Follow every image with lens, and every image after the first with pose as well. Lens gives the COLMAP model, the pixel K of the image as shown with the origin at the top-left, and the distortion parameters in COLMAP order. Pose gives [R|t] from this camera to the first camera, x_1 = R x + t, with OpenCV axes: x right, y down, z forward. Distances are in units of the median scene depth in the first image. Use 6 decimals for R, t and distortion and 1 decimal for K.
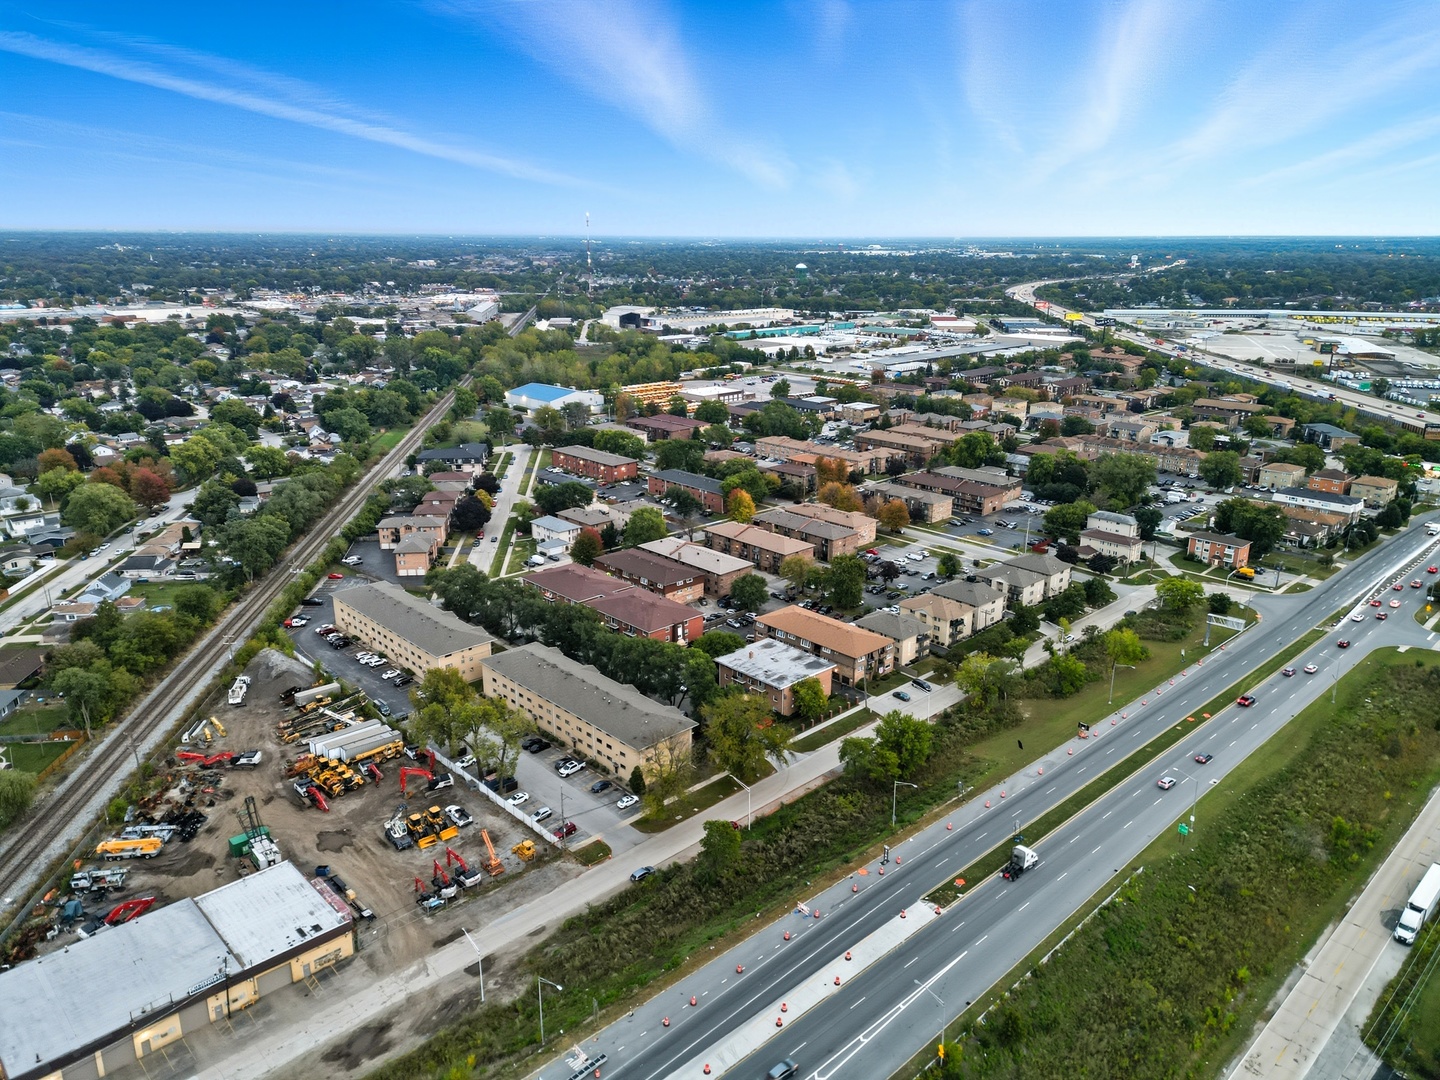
lens RADIAL K [[991.3, 0, 720.0], [0, 991.3, 540.0], [0, 0, 1]] dist [0.043726, -0.000484]
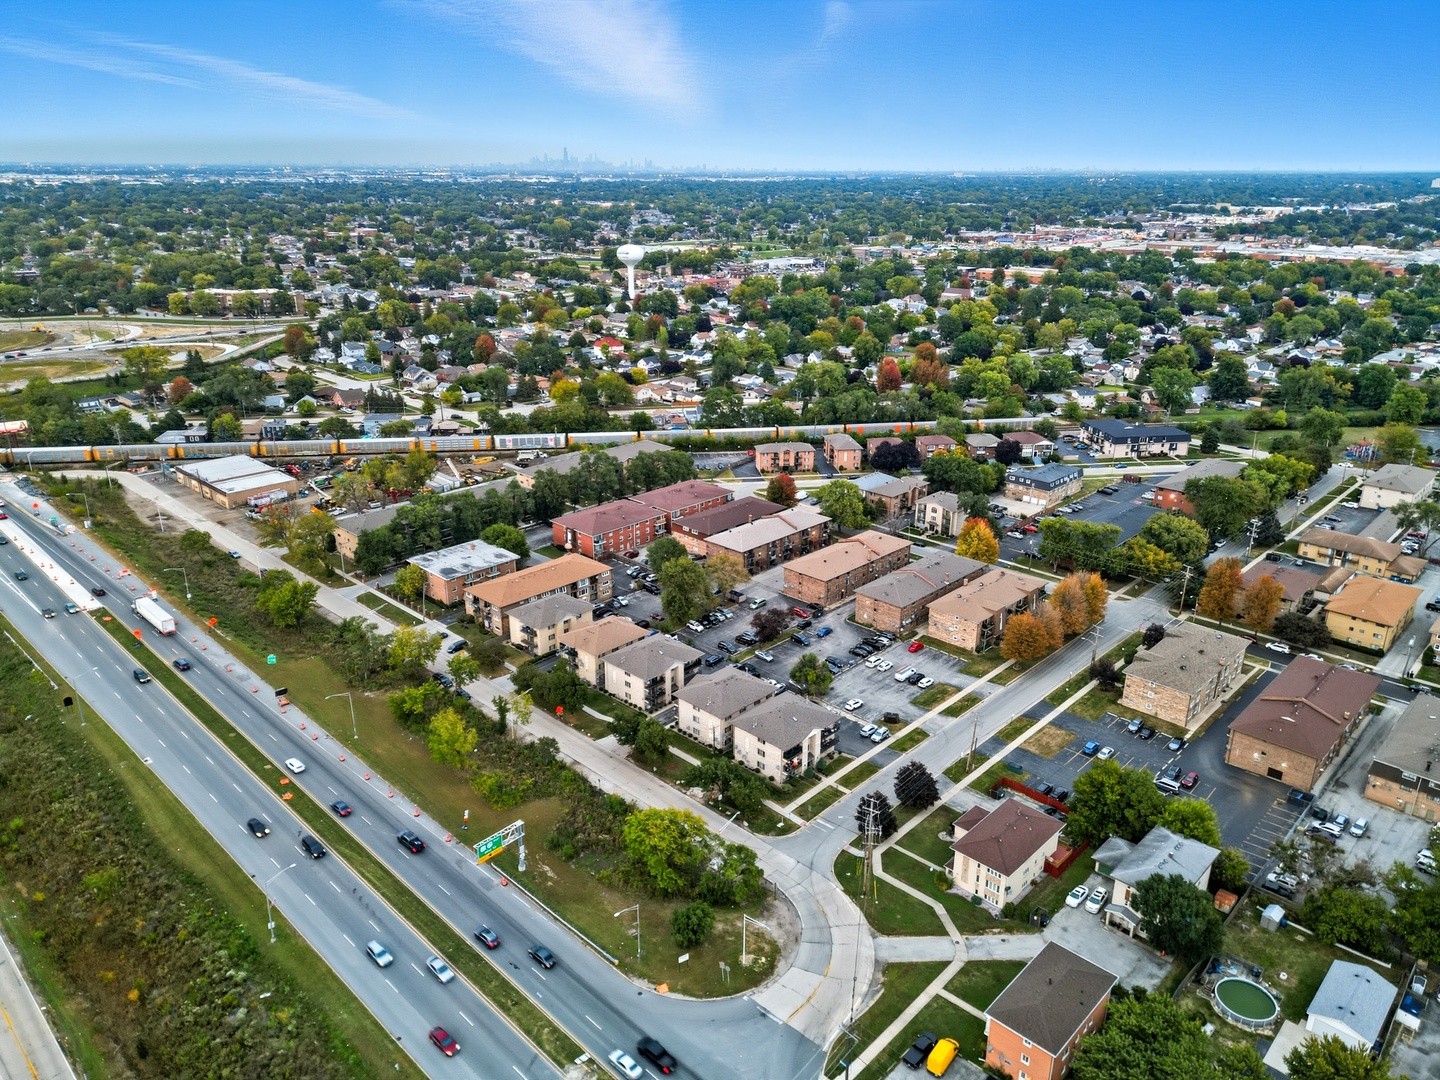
lens RADIAL K [[991.3, 0, 720.0], [0, 991.3, 540.0], [0, 0, 1]] dist [0.043726, -0.000484]
pose [[0.046677, 0.343164, -0.938115, 1.179891], [-0.293841, 0.902304, 0.315444, -0.354974], [0.954714, 0.260933, 0.142952, 1.172583]]
